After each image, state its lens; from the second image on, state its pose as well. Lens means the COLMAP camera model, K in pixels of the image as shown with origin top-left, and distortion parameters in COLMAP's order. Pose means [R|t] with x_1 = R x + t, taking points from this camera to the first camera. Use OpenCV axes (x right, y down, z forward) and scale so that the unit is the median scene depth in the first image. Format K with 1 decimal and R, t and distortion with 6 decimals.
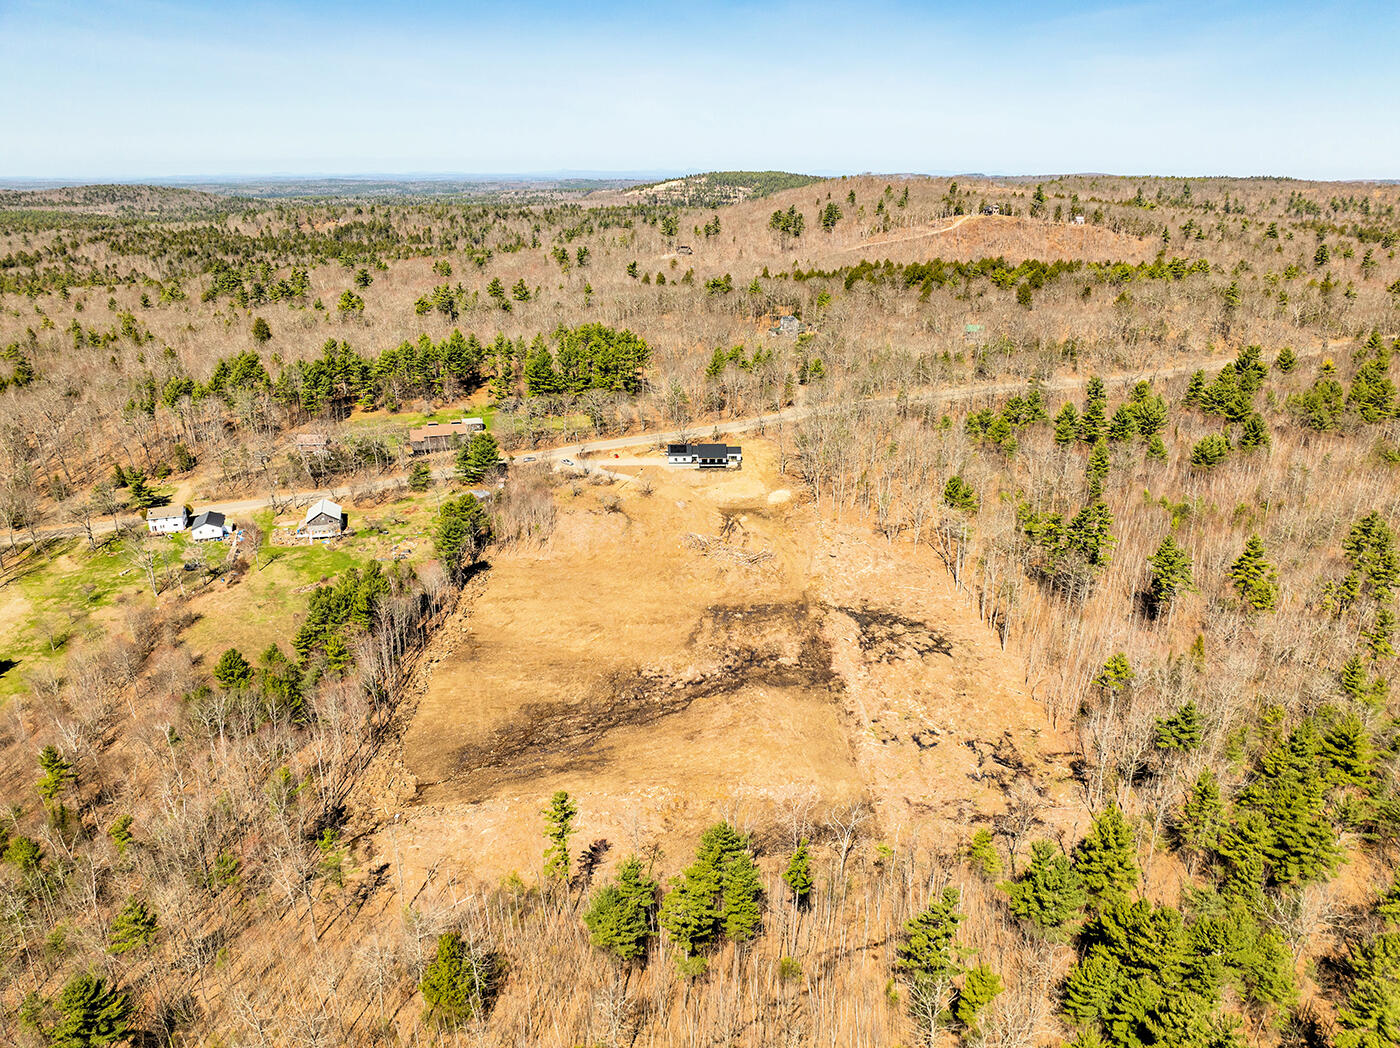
lens RADIAL K [[994.1, 0, 700.5], [0, 994.1, 524.0], [0, 0, 1]] dist [-0.057116, 0.021241]
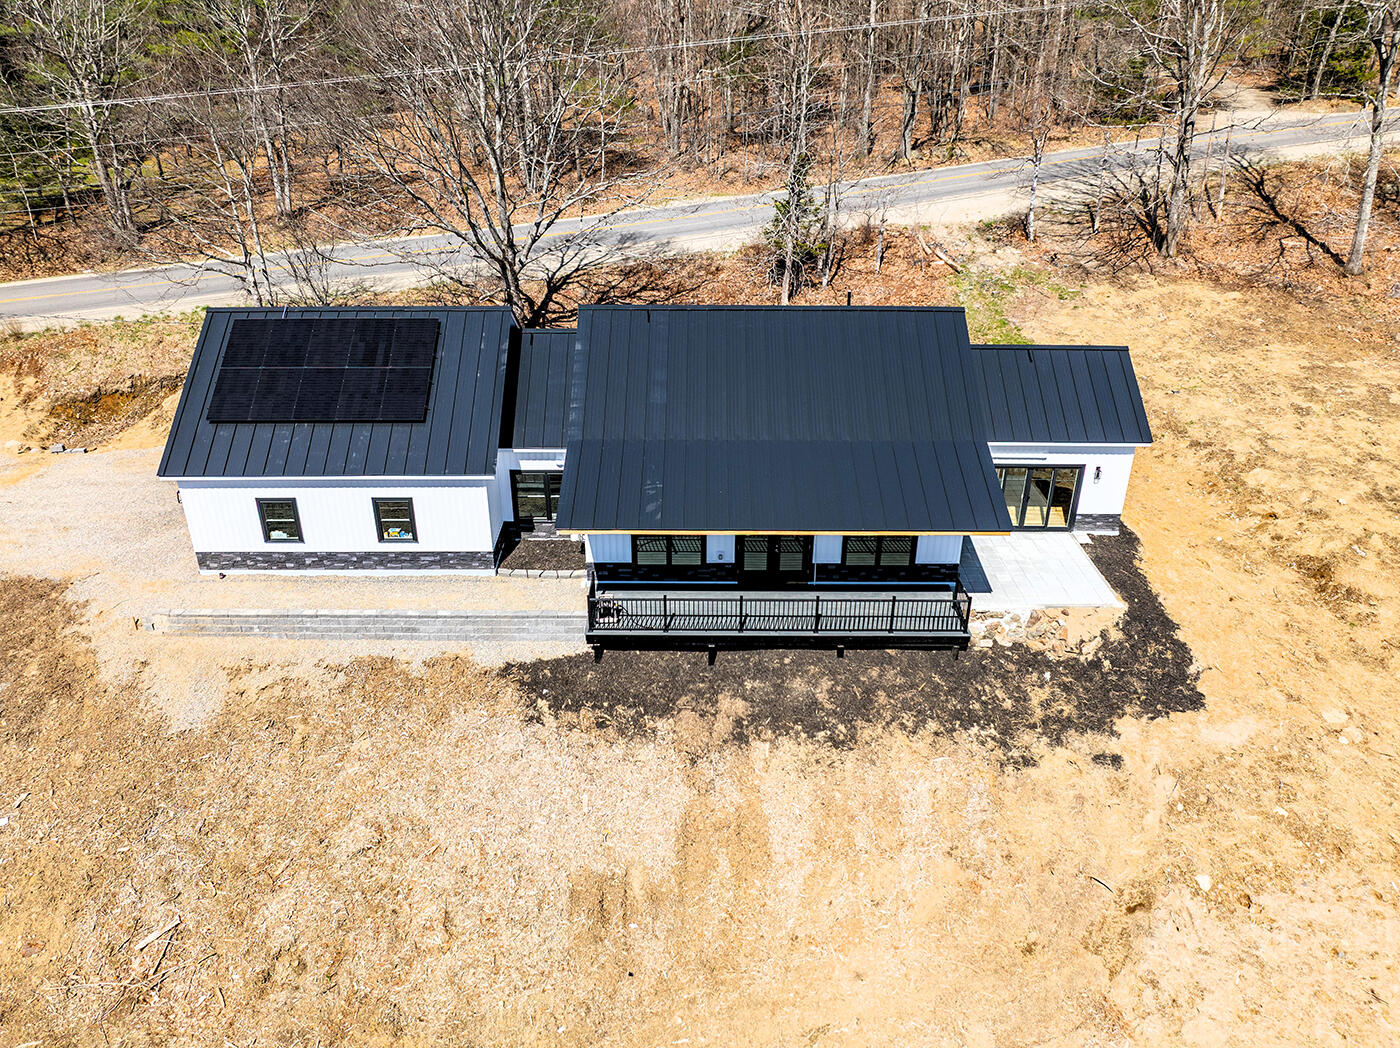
lens RADIAL K [[994.1, 0, 699.7], [0, 994.1, 513.7], [0, 0, 1]] dist [-0.057116, 0.021241]
pose [[0.999926, 0.009160, 0.007989, 0.005987], [-0.009758, 0.996875, 0.078396, -0.071410], [-0.007246, -0.078468, 0.996890, 0.926808]]
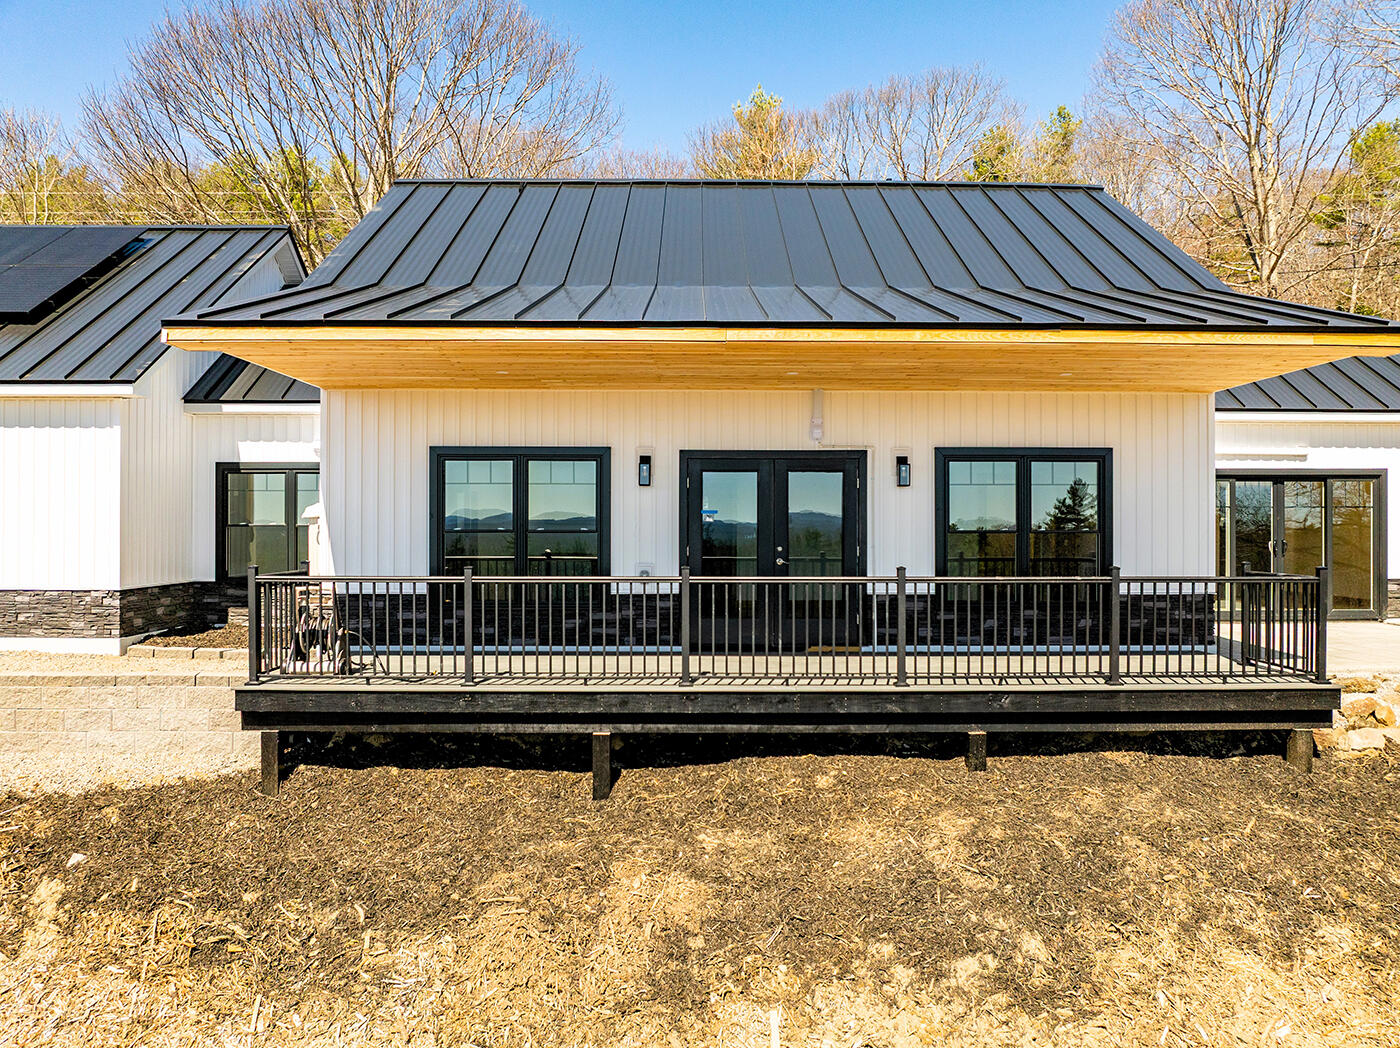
lens RADIAL K [[994.1, 0, 700.8], [0, 994.1, 516.3], [0, 0, 1]] dist [-0.057116, 0.021241]
pose [[0.999877, 0.007788, 0.013598, 0.009403], [-0.002004, 0.924174, -0.381967, -0.052878], [-0.015542, 0.381893, 0.924076, 0.970428]]
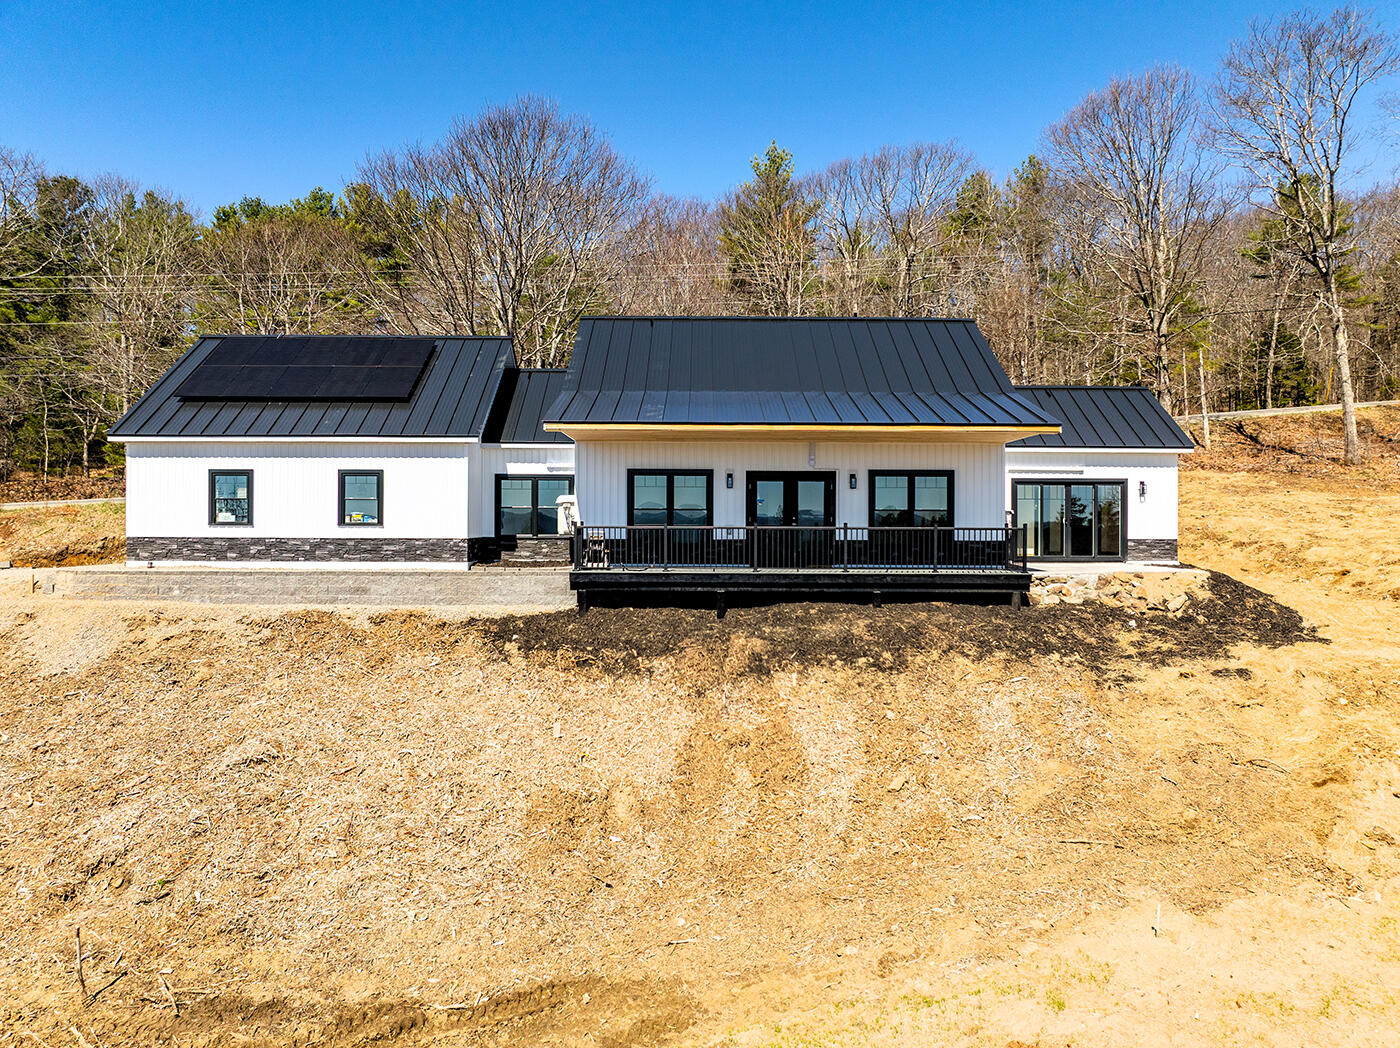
lens RADIAL K [[994.1, 0, 699.4], [0, 994.1, 519.2], [0, 0, 1]] dist [-0.057116, 0.021241]
pose [[0.999933, 0.010090, 0.005598, 0.005852], [-0.007260, 0.927200, -0.374495, -0.039748], [-0.008969, 0.374430, 0.927212, 0.940212]]
